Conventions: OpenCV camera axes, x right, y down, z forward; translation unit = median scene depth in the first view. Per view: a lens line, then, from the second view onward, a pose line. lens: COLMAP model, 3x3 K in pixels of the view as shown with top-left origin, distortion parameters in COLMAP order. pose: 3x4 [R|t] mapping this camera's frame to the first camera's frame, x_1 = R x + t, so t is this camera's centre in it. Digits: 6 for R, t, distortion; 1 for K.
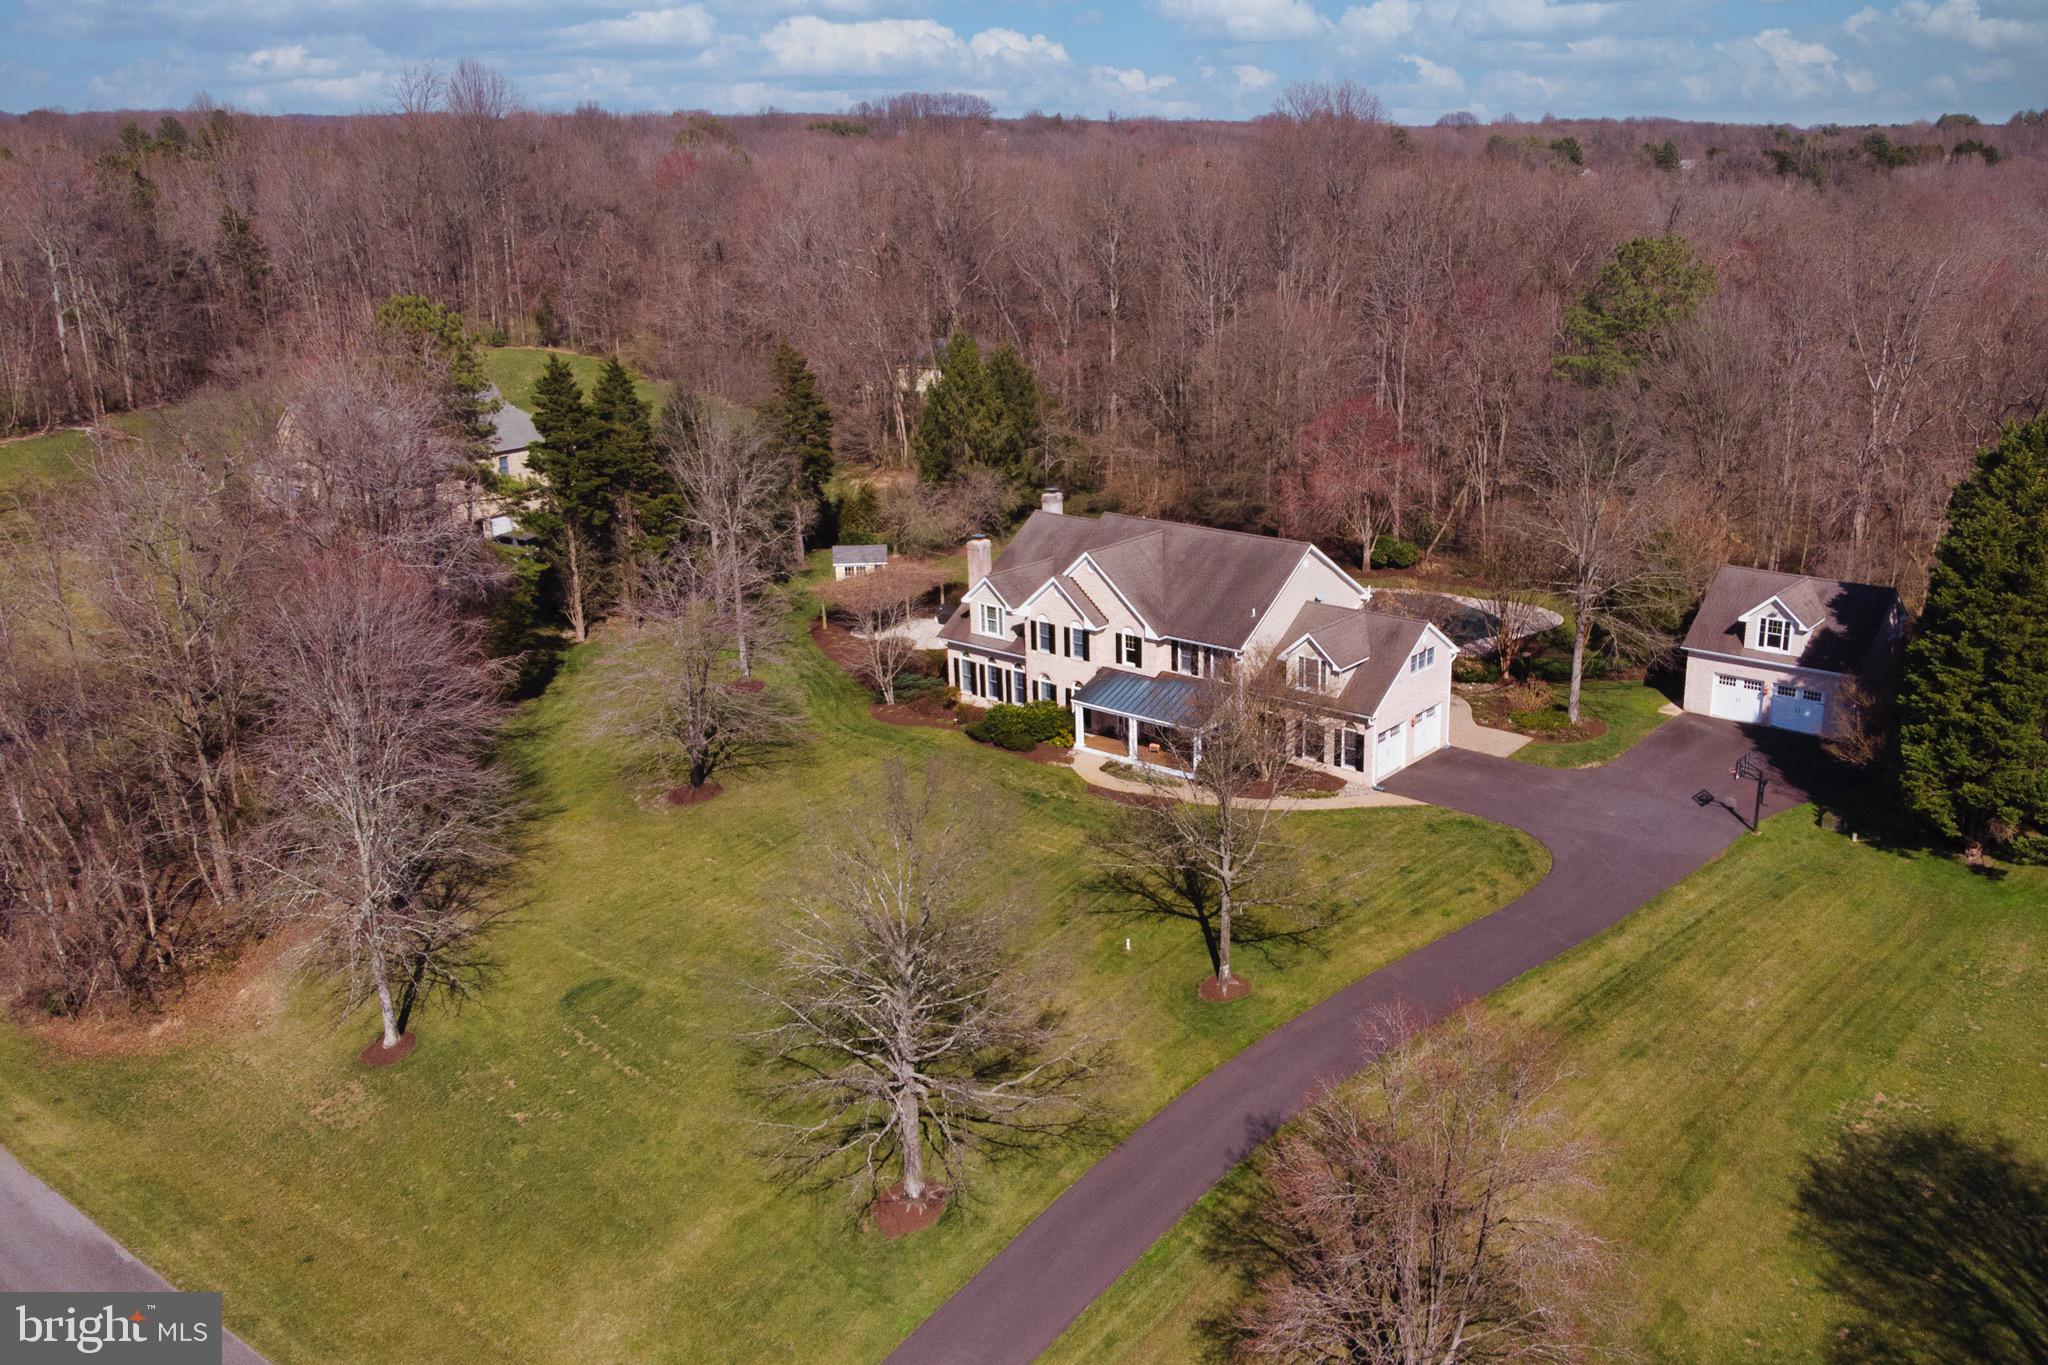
lens RADIAL K [[1813.7, 0, 984.3], [0, 1813.7, 683.4], [0, 0, 1]] dist [0.094299, -0.269279]
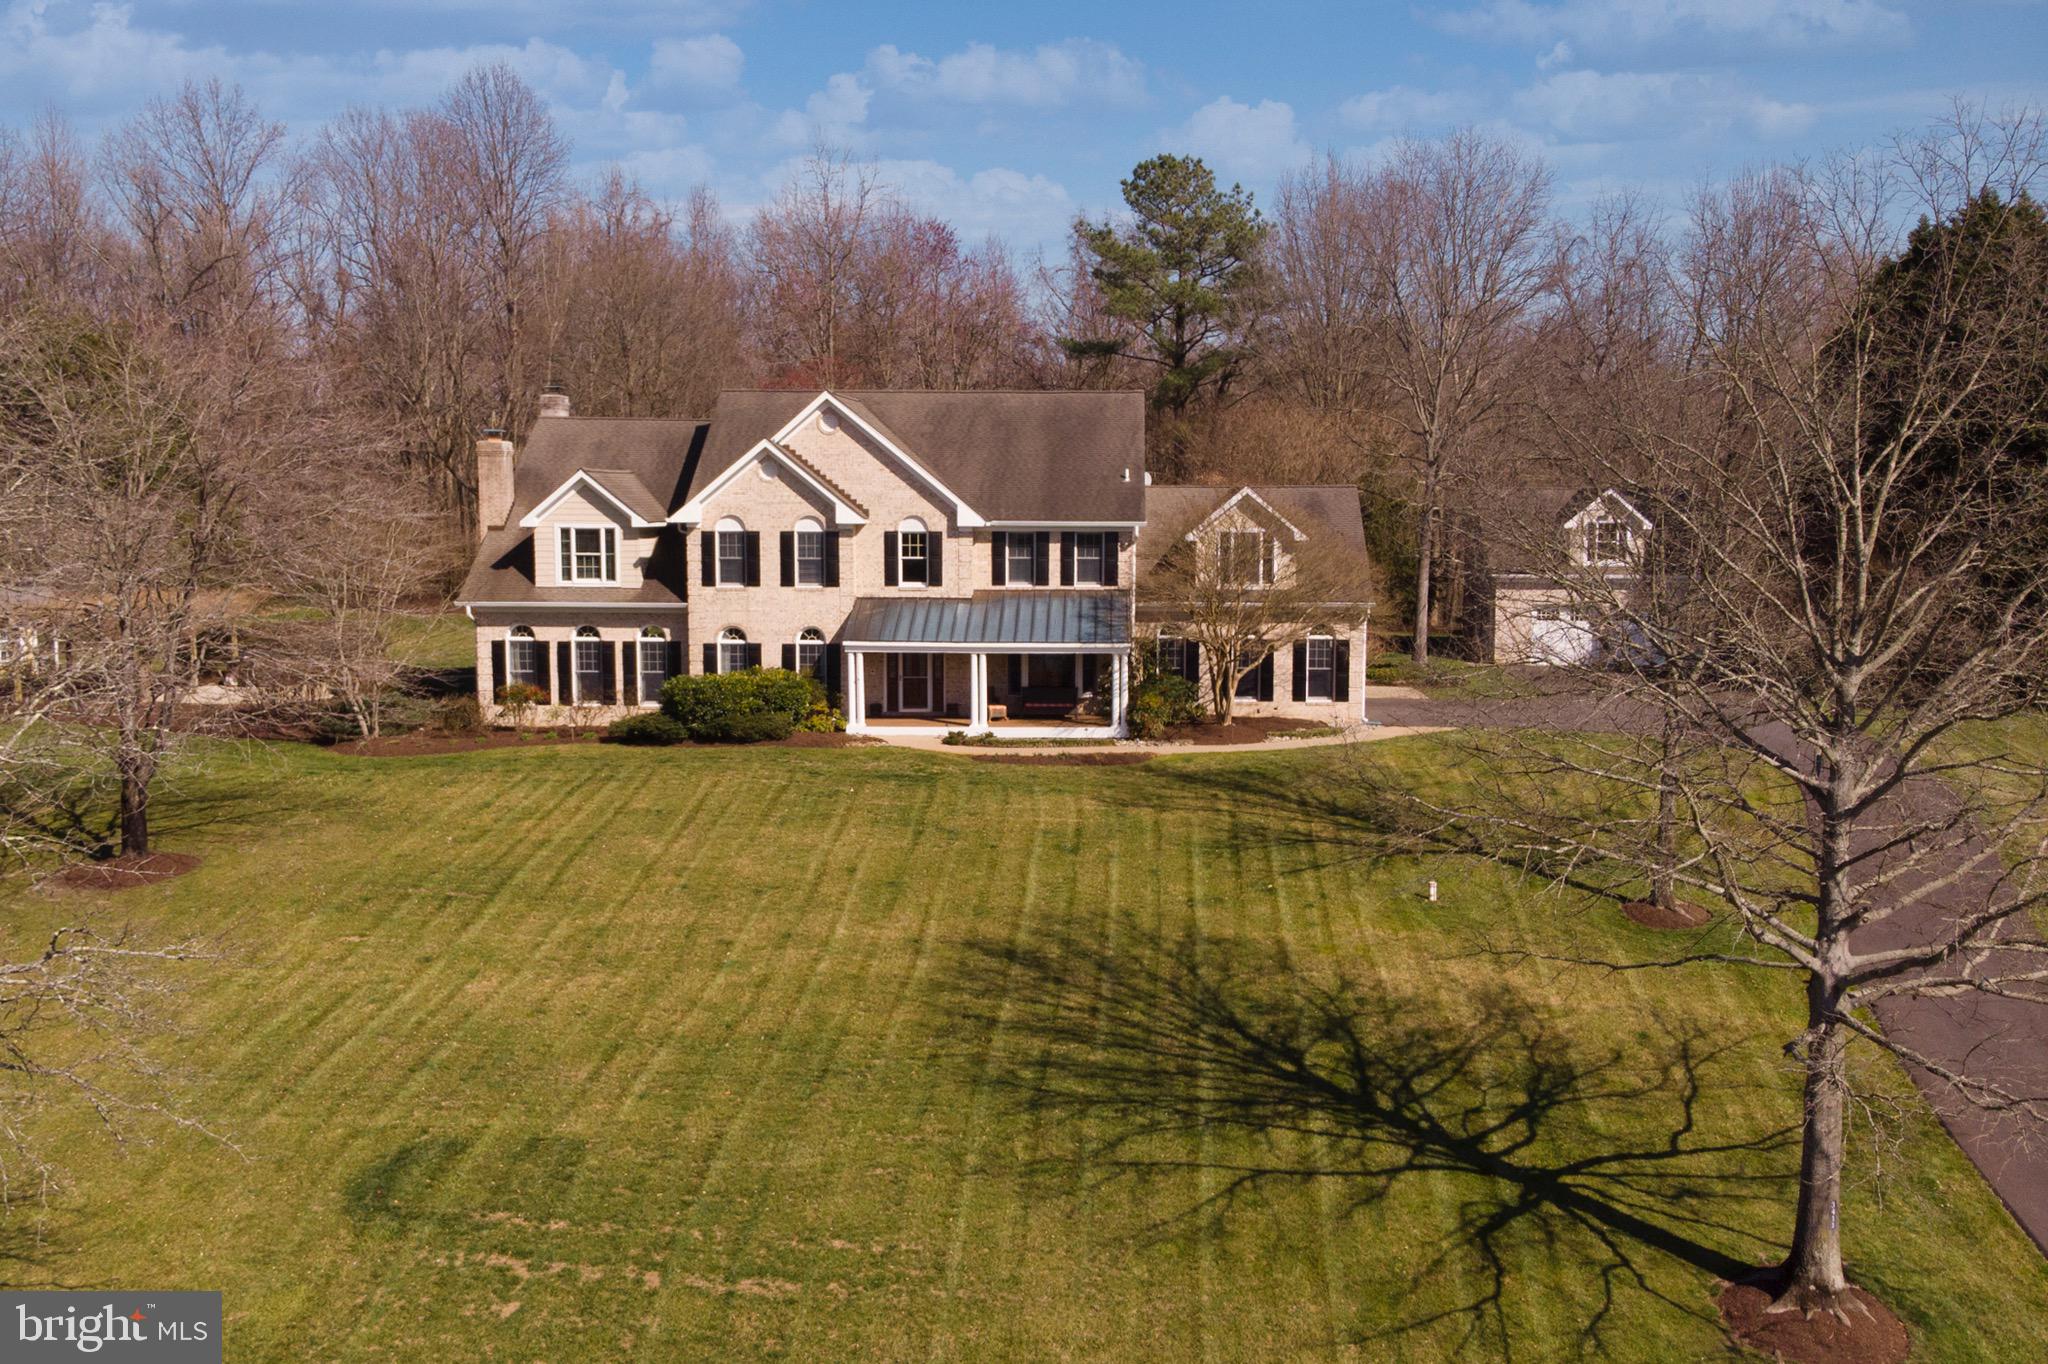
lens RADIAL K [[2095.1, 0, 1024.0], [0, 2095.1, 682.0], [0, 0, 1]] dist [-0.001064, -0.001988]
pose [[0.758848, -0.013770, 0.651122, -0.326030], [0.155887, 0.974555, -0.161067, 0.131928], [-0.632336, 0.223727, 0.741686, 0.492759]]
